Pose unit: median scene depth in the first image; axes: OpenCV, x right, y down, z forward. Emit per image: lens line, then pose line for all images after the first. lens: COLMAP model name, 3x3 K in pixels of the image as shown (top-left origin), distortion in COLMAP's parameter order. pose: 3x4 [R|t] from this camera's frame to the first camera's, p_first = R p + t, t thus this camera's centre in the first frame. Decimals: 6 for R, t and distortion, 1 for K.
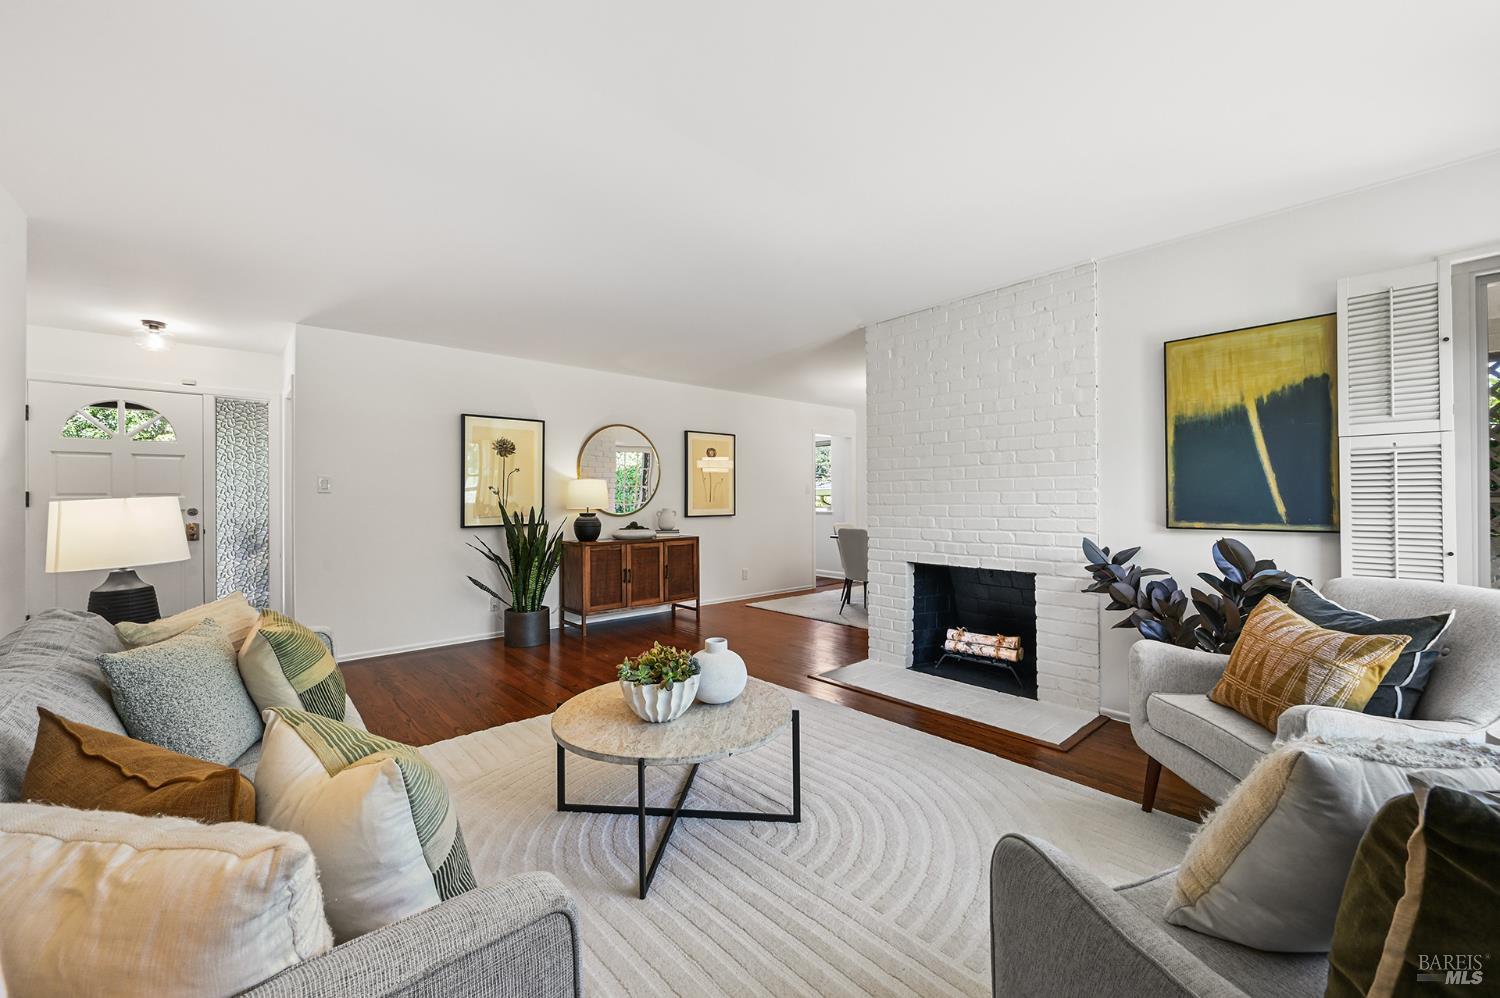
lens RADIAL K [[592.6, 0, 751.1], [0, 592.6, 497.5], [0, 0, 1]] dist [-0.000386, -0.000002]
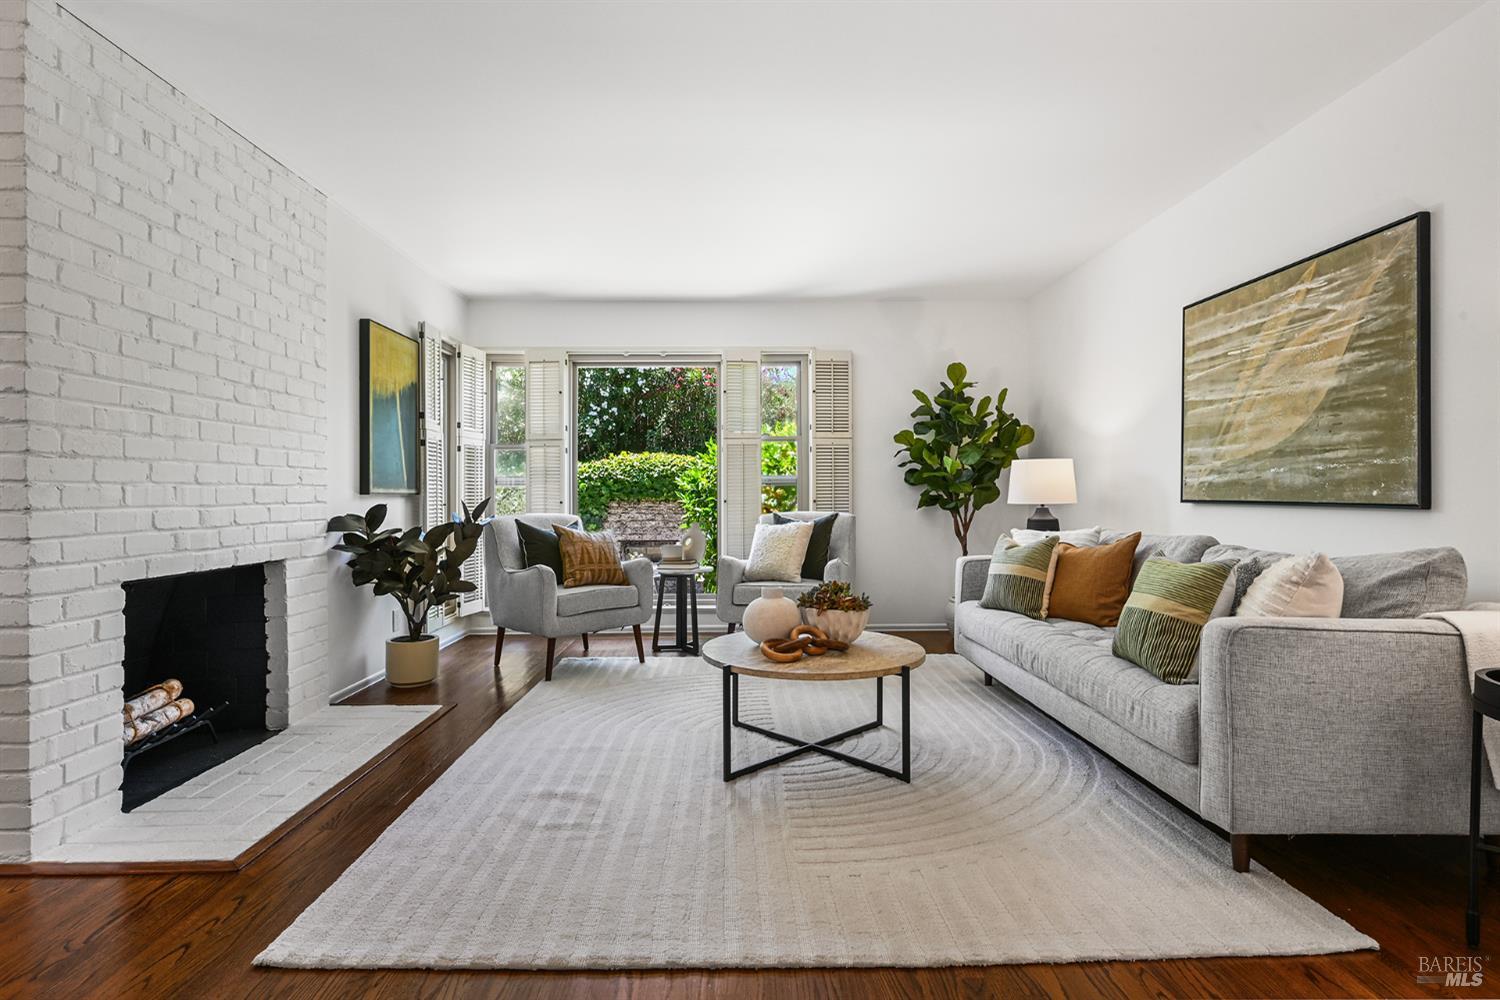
lens RADIAL K [[751.8, 0, 748.1], [0, 751.8, 493.2], [0, 0, 1]] dist [-0.000241, 0.000321]
pose [[-0.749743, 0.011455, 0.661630, -0.525157], [0.010322, 0.999931, -0.005616, 0.049579], [-0.661649, 0.002619, -0.749809, 1.177172]]
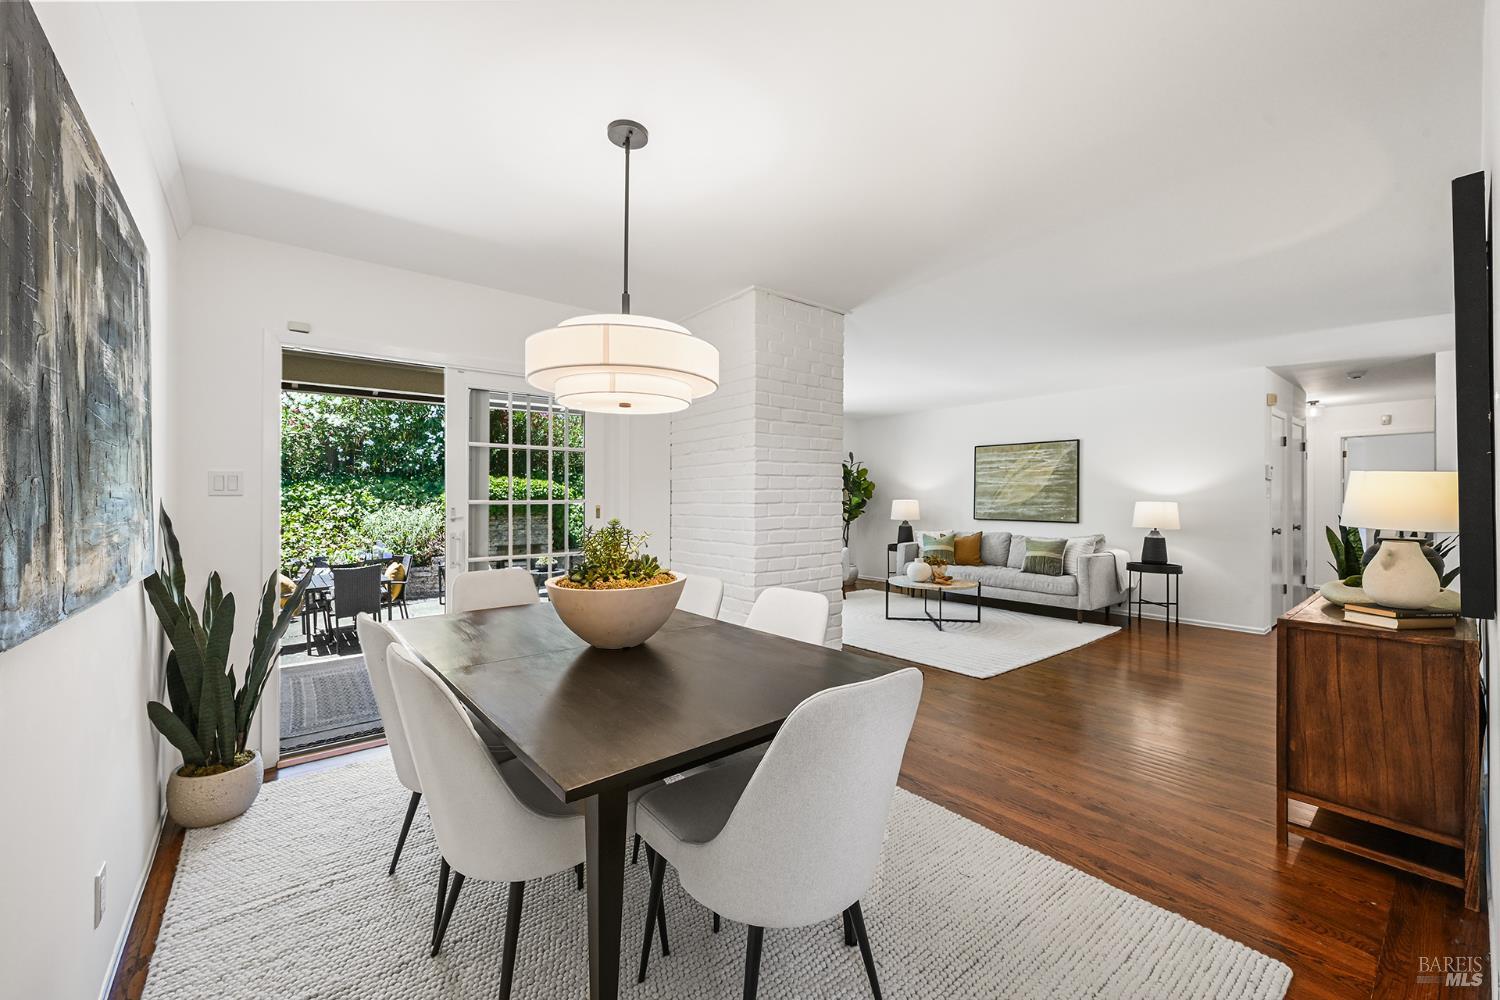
lens RADIAL K [[590.2, 0, 745.5], [0, 590.2, 502.1], [0, 0, 1]] dist [0.000000, 0.000225]
pose [[-0.997819, 0.007614, 0.065567, 0.315440], [0.008129, 0.999938, 0.007587, -0.017062], [-0.065506, 0.008104, -0.997819, 2.118695]]
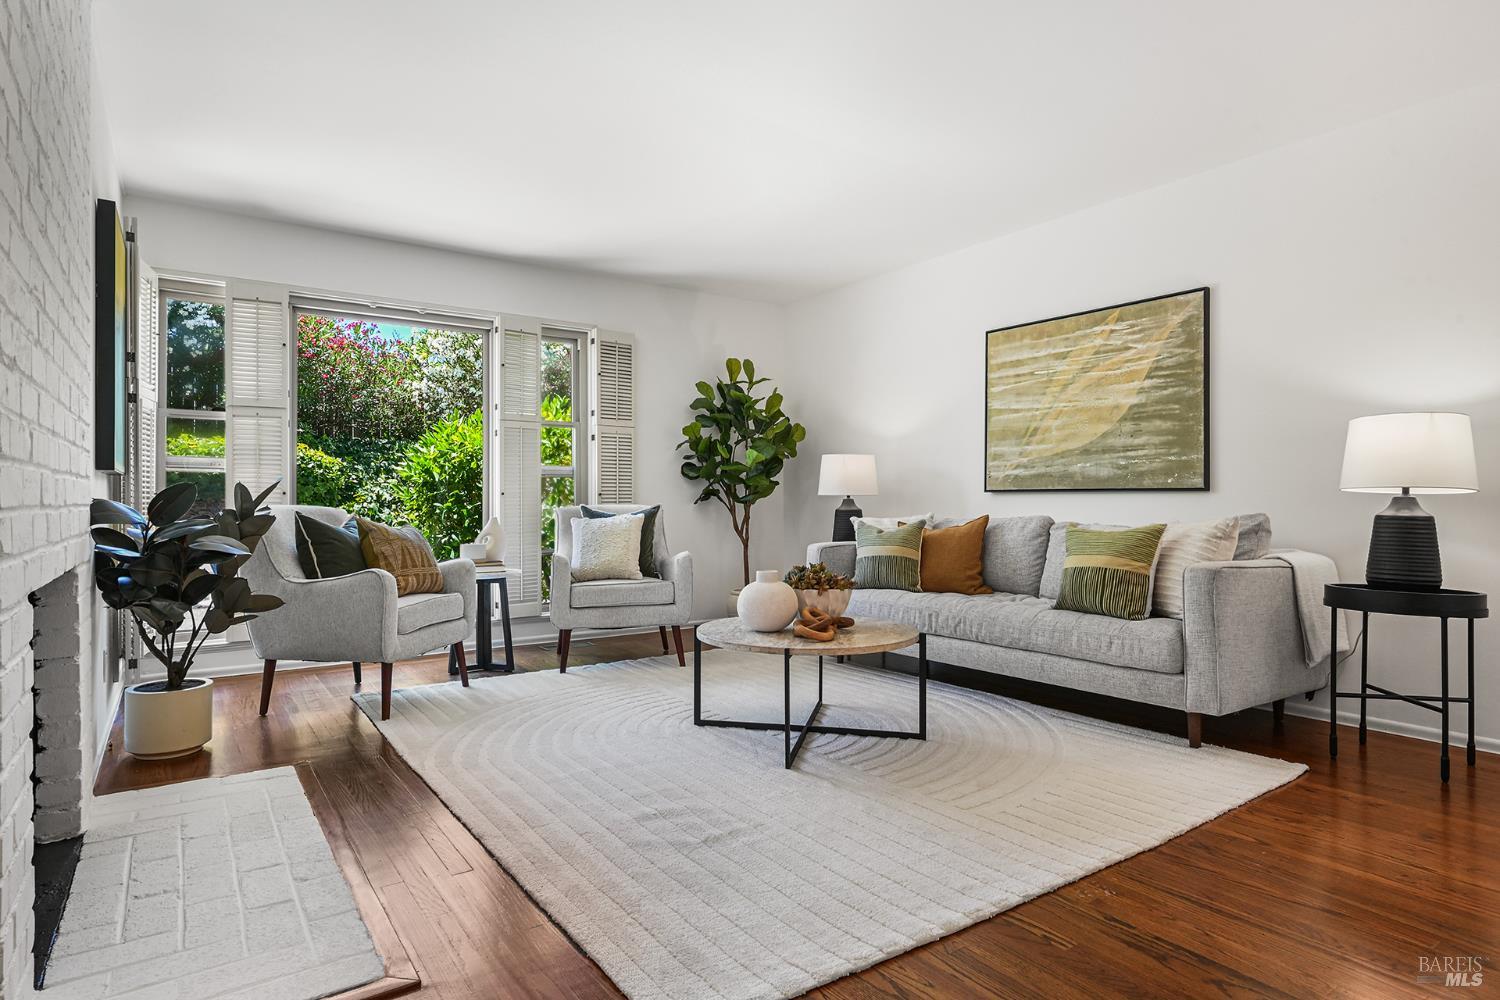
lens RADIAL K [[823.0, 0, 740.8], [0, 823.0, 500.0], [0, 0, 1]] dist [-0.002548, 0.001173]
pose [[-0.990507, 0.009251, 0.137148, -0.116531], [0.008895, 0.999955, -0.003206, 0.073819], [-0.137172, -0.001956, -0.990545, 1.397077]]
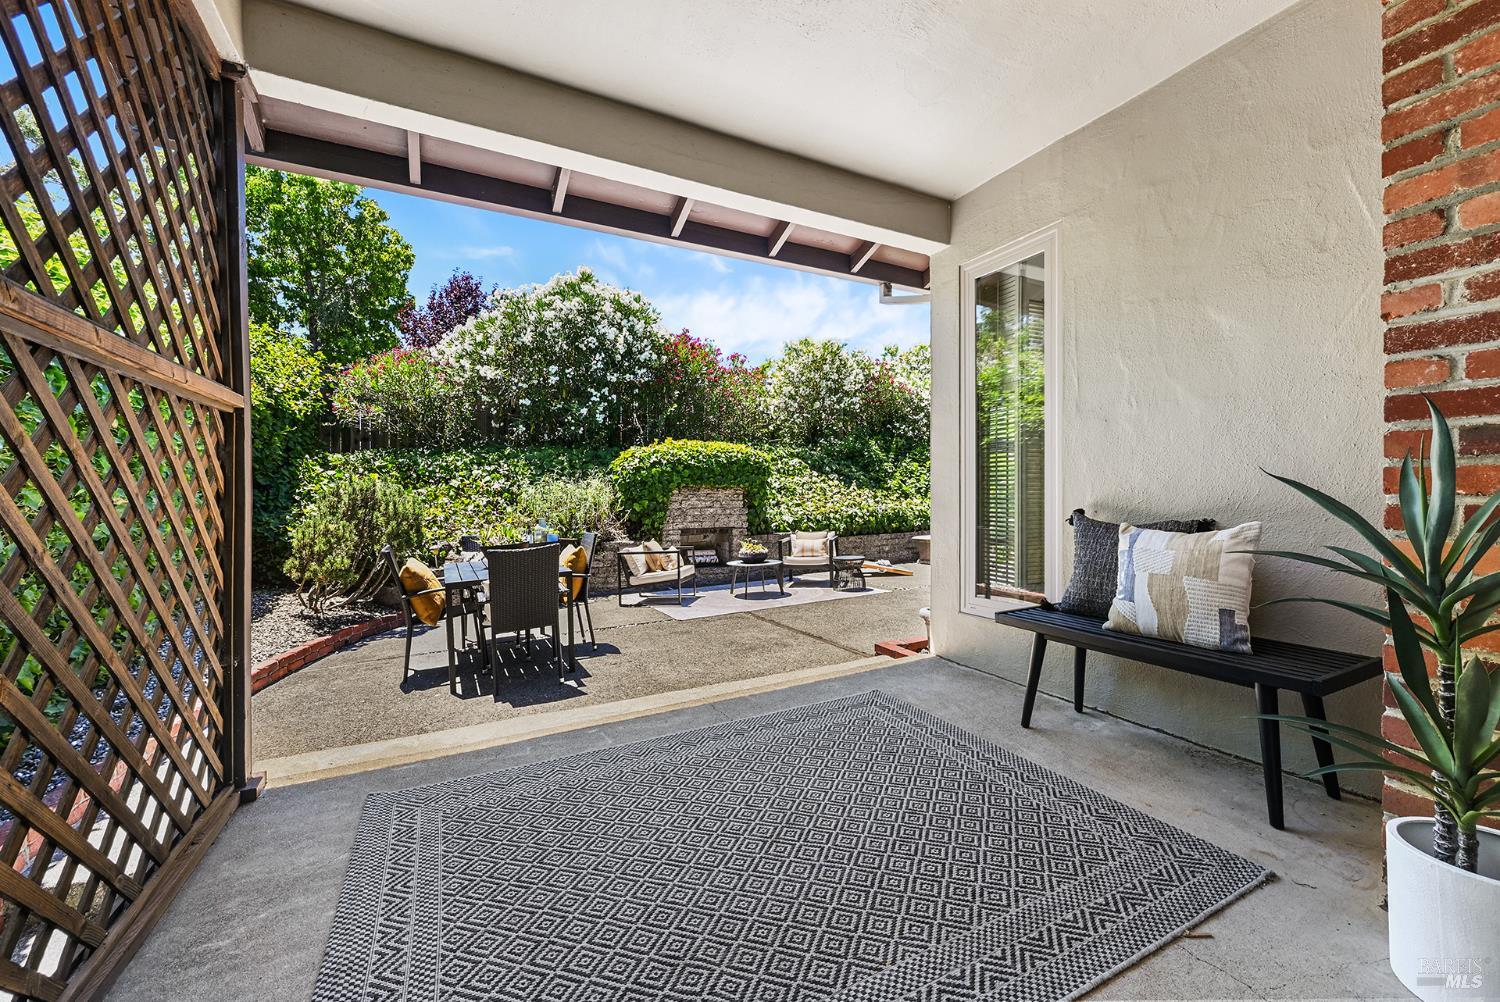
lens RADIAL K [[590.2, 0, 754.9], [0, 590.2, 499.1], [0, 0, 1]] dist [0.000000, 0.000225]
pose [[-0.969152, 0.012655, 0.246139, 0.893870], [0.015245, 0.999847, 0.008620, 0.083424], [-0.245993, 0.012106, -0.969196, 1.398990]]
